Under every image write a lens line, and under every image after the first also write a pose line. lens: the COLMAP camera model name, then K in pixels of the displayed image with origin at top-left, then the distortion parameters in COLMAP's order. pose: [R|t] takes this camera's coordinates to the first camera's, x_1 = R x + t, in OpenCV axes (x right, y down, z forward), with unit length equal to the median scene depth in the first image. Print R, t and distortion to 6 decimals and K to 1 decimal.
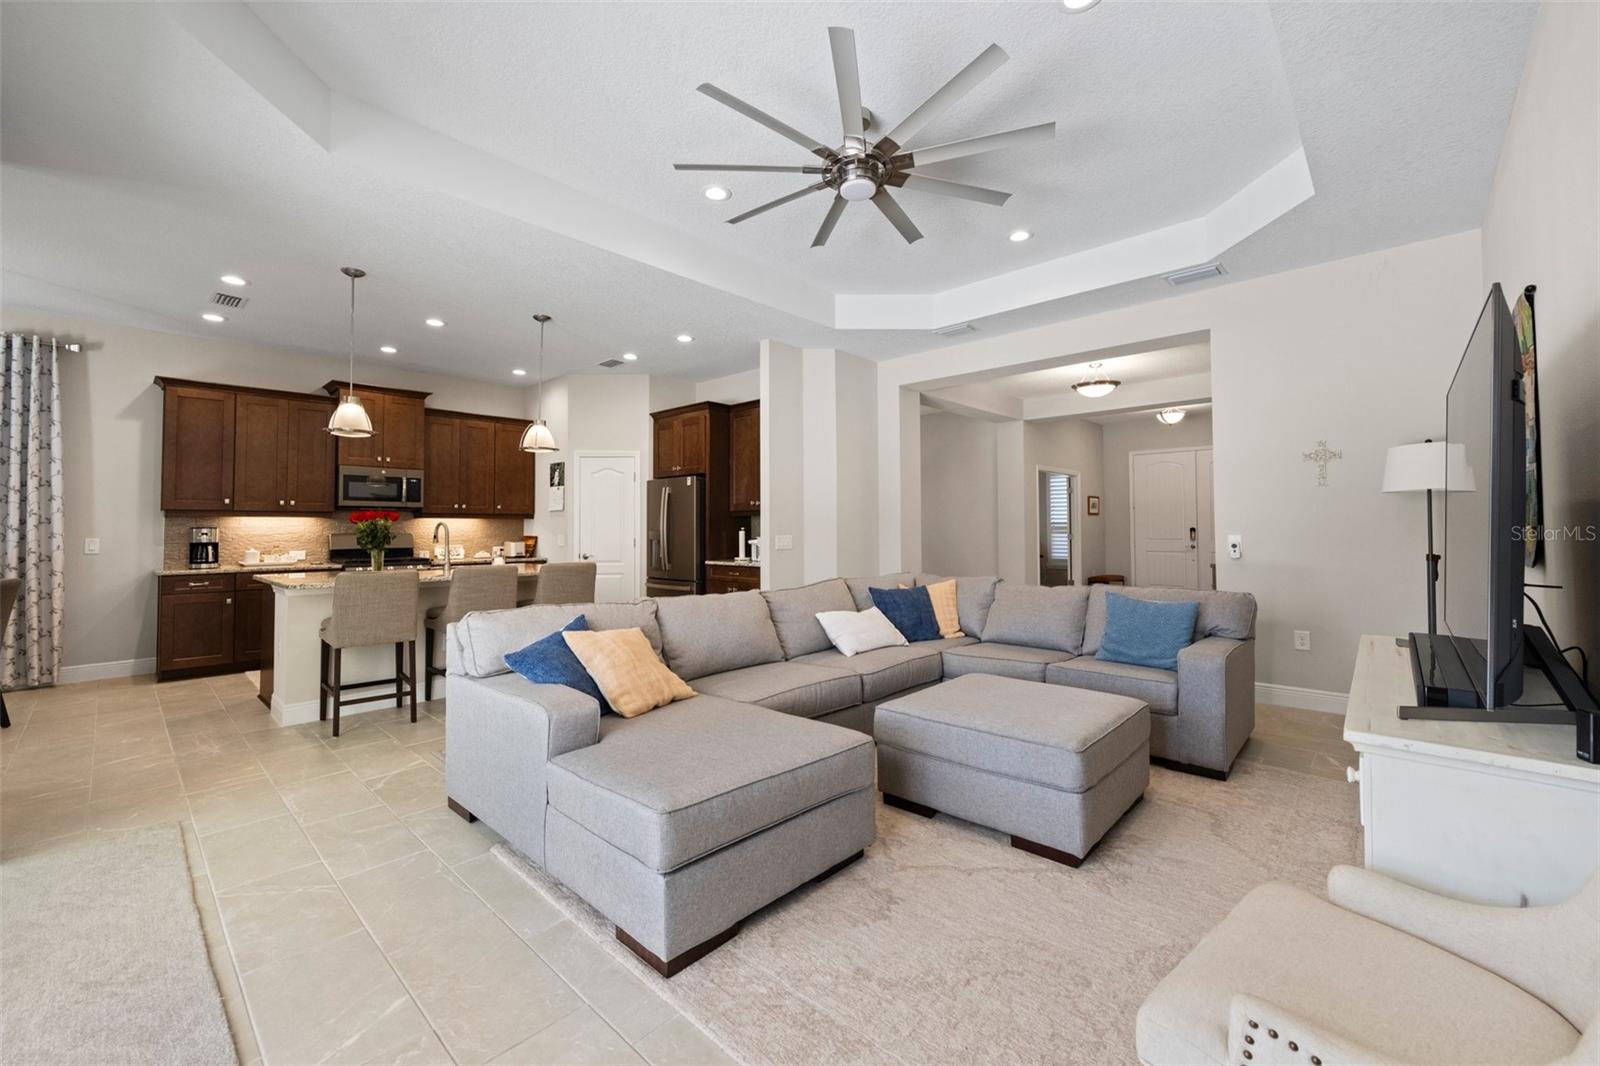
lens RADIAL K [[637.7, 0, 794.4], [0, 637.7, 513.3], [0, 0, 1]] dist [0.000157, -0.002304]
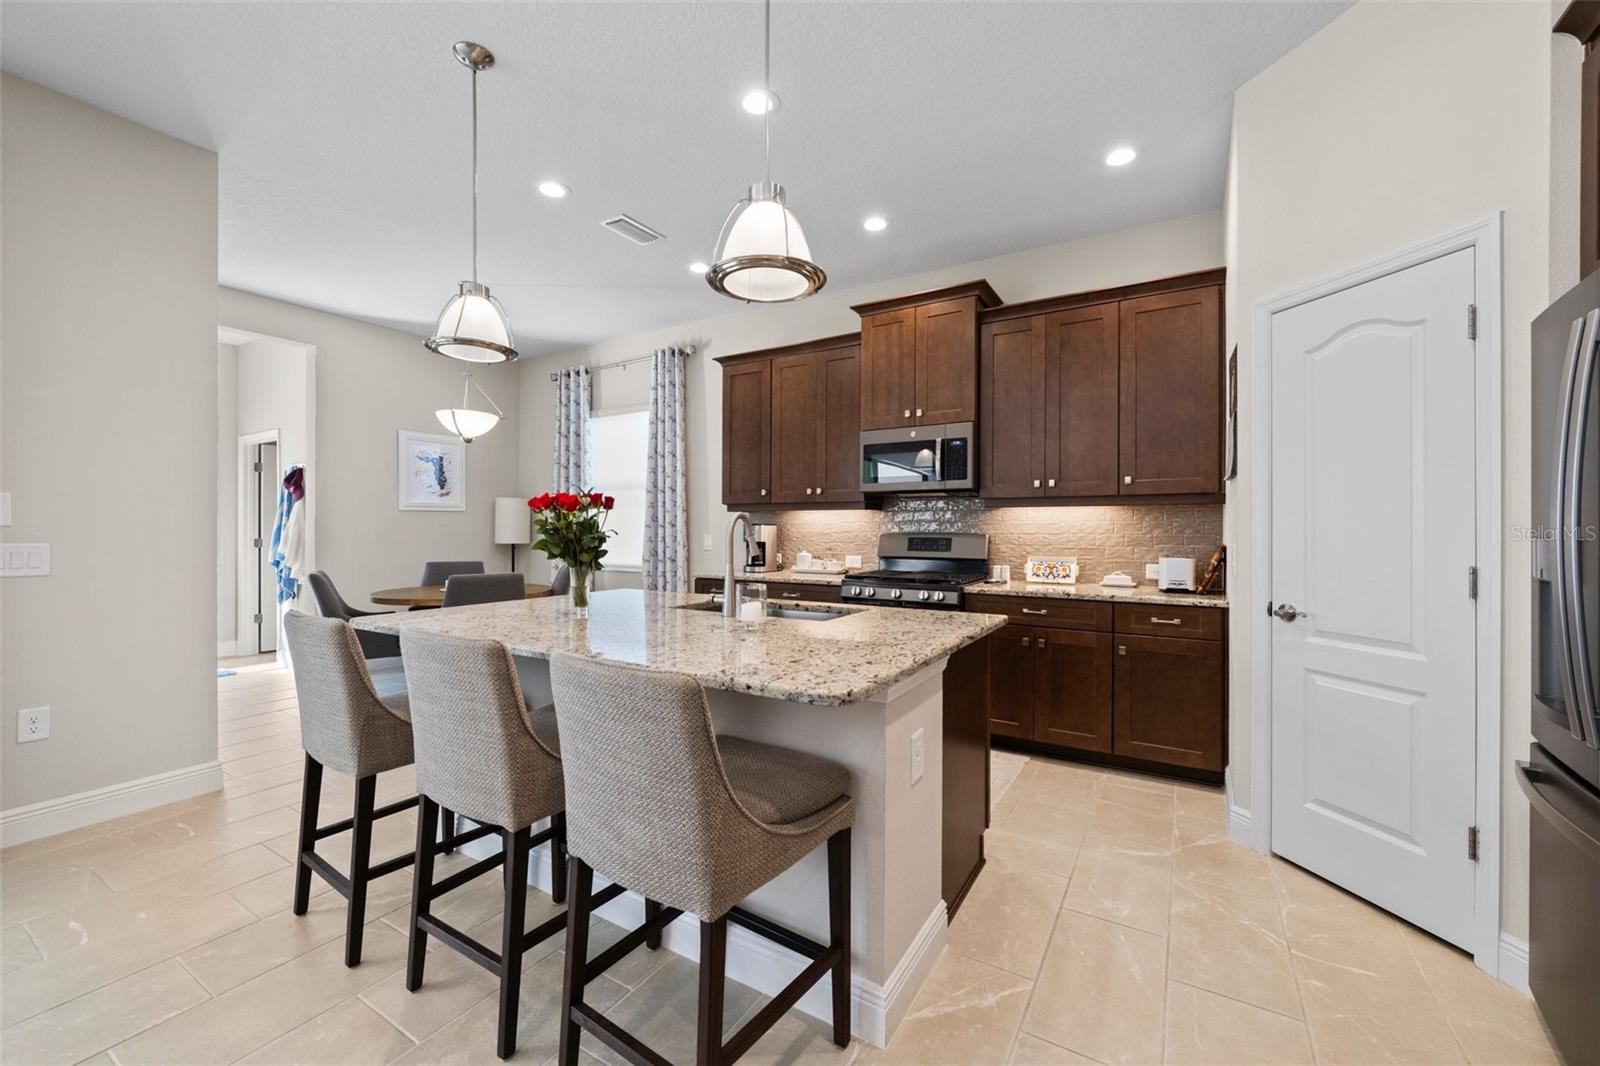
lens RADIAL K [[637.7, 0, 798.3], [0, 637.7, 526.3], [0, 0, 1]] dist [0.000157, -0.002304]
pose [[0.202610, 0.002561, -0.979256, -0.068912], [0.021362, 0.999747, 0.007035, 0.018323], [0.979026, -0.022344, 0.202504, 0.797532]]
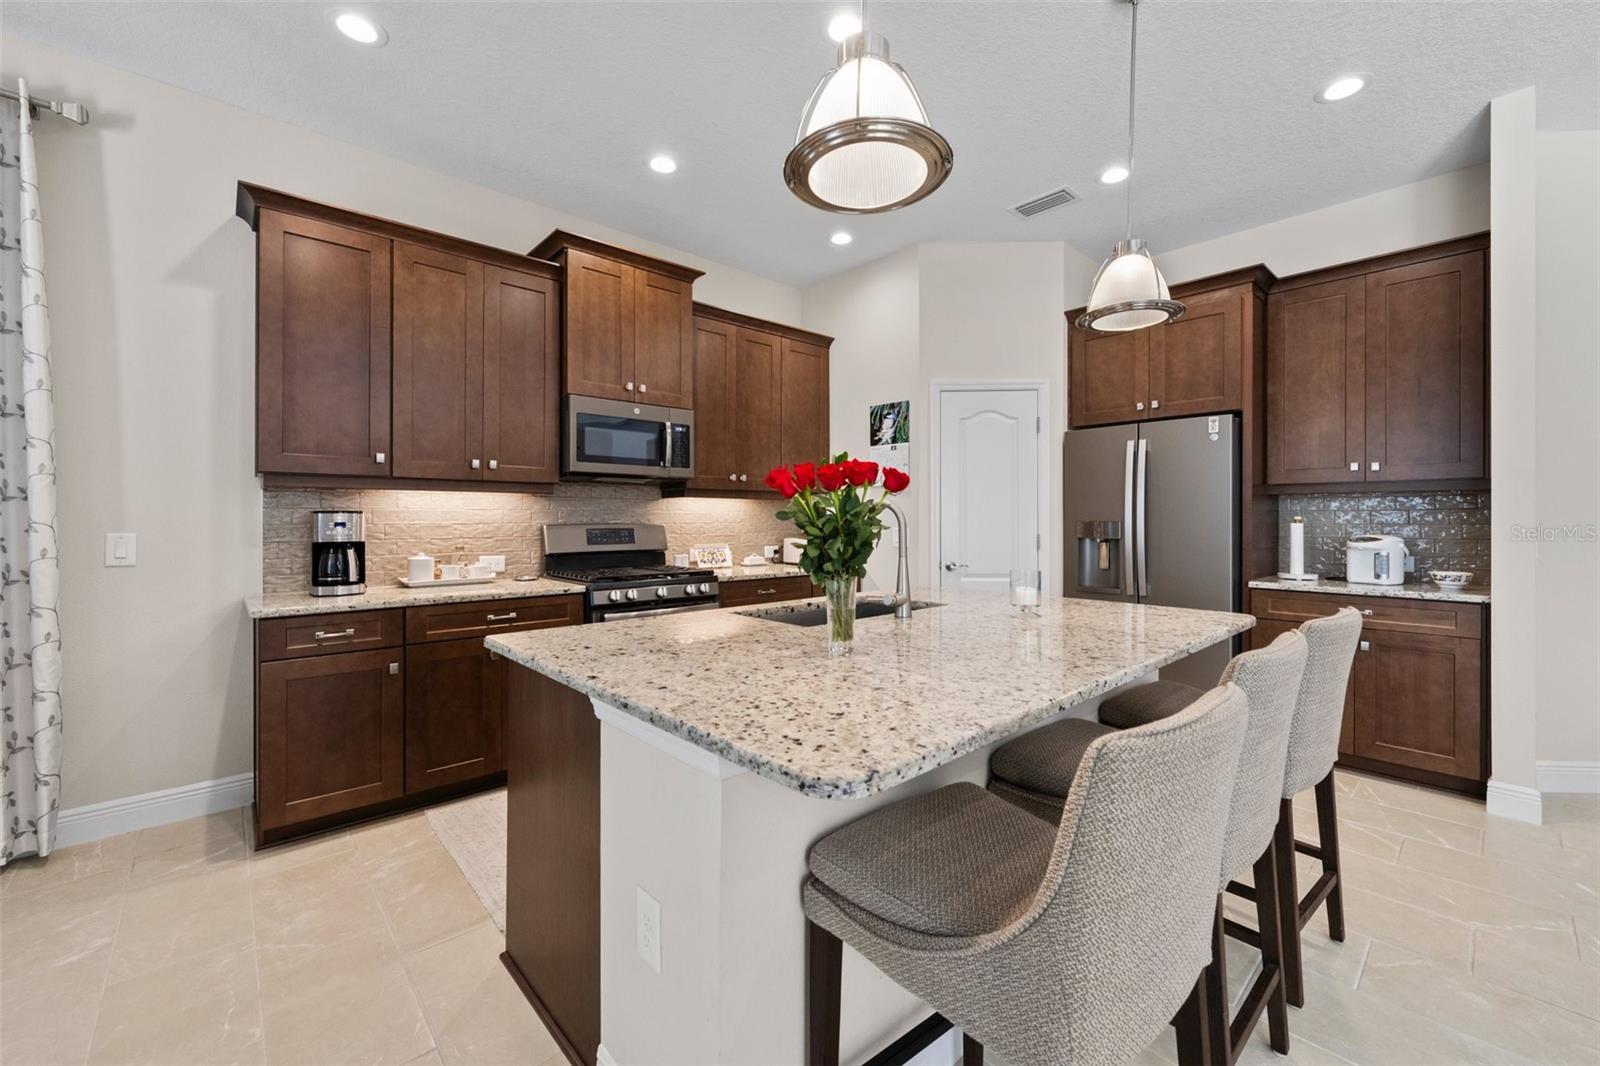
lens RADIAL K [[637.7, 0, 792.5], [0, 637.7, 520.4], [0, 0, 1]] dist [0.000157, -0.002304]
pose [[0.996308, 0.004663, -0.085726, -0.484902], [-0.002375, 0.999639, 0.026772, 0.013895], [0.085820, -0.026469, 0.995959, 0.489238]]
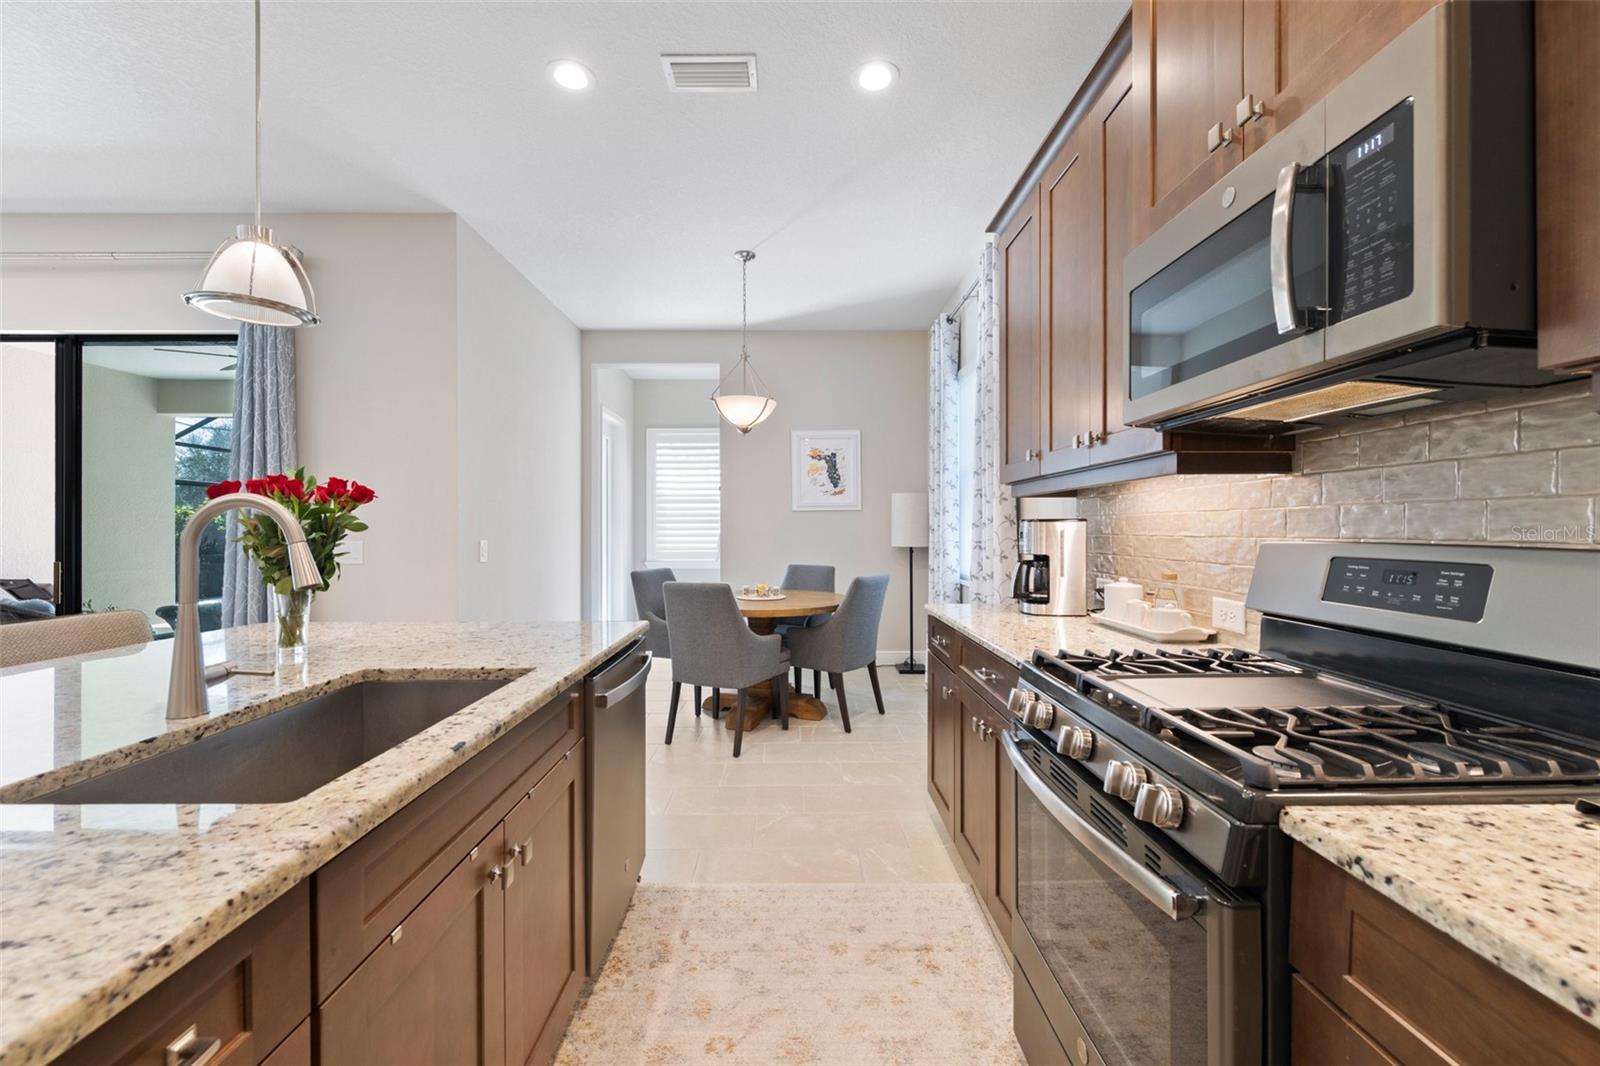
lens RADIAL K [[637.7, 0, 800.1], [0, 637.7, 524.1], [0, 0, 1]] dist [0.000157, -0.002304]
pose [[-0.717072, 0.004417, -0.696985, -0.453638], [0.026123, 0.999448, -0.020542, 0.027133], [0.696509, -0.032938, -0.716791, 1.083890]]
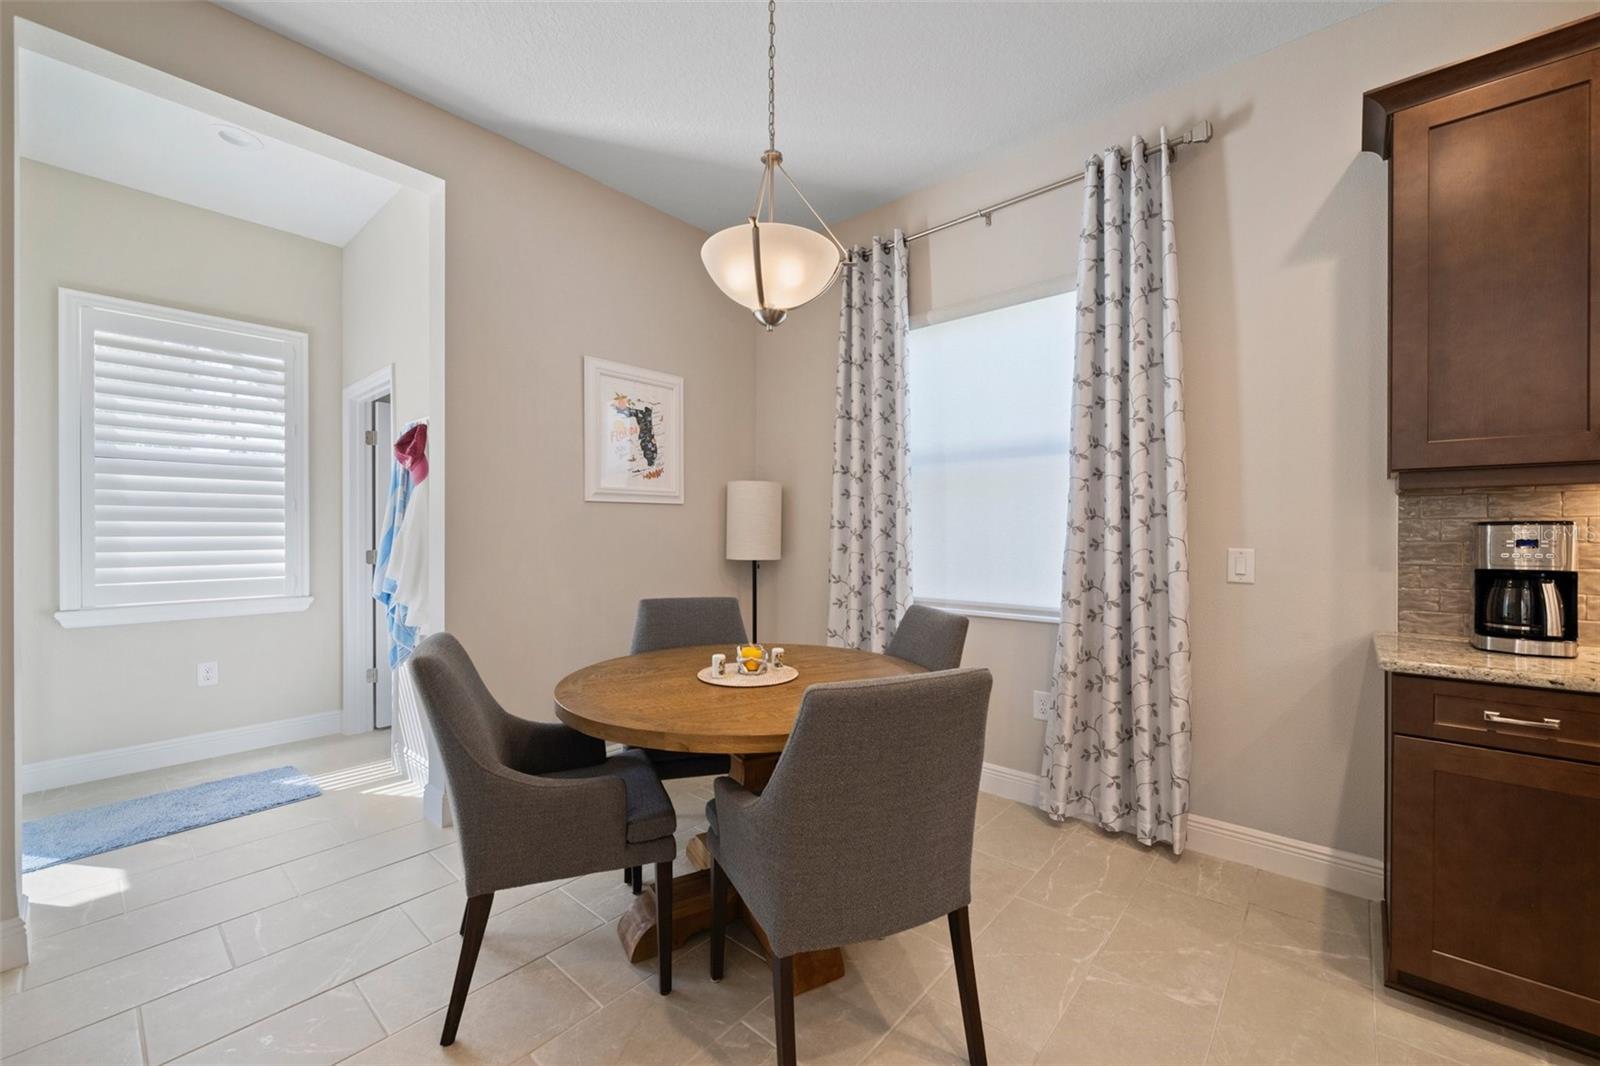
lens RADIAL K [[637.7, 0, 803.6], [0, 637.7, 532.5], [0, 0, 1]] dist [0.000157, -0.002304]
pose [[0.039949, 0.004285, -0.999193, -0.568962], [0.024084, 0.999696, 0.005250, 0.015772], [0.998911, -0.024274, 0.039834, 0.574210]]
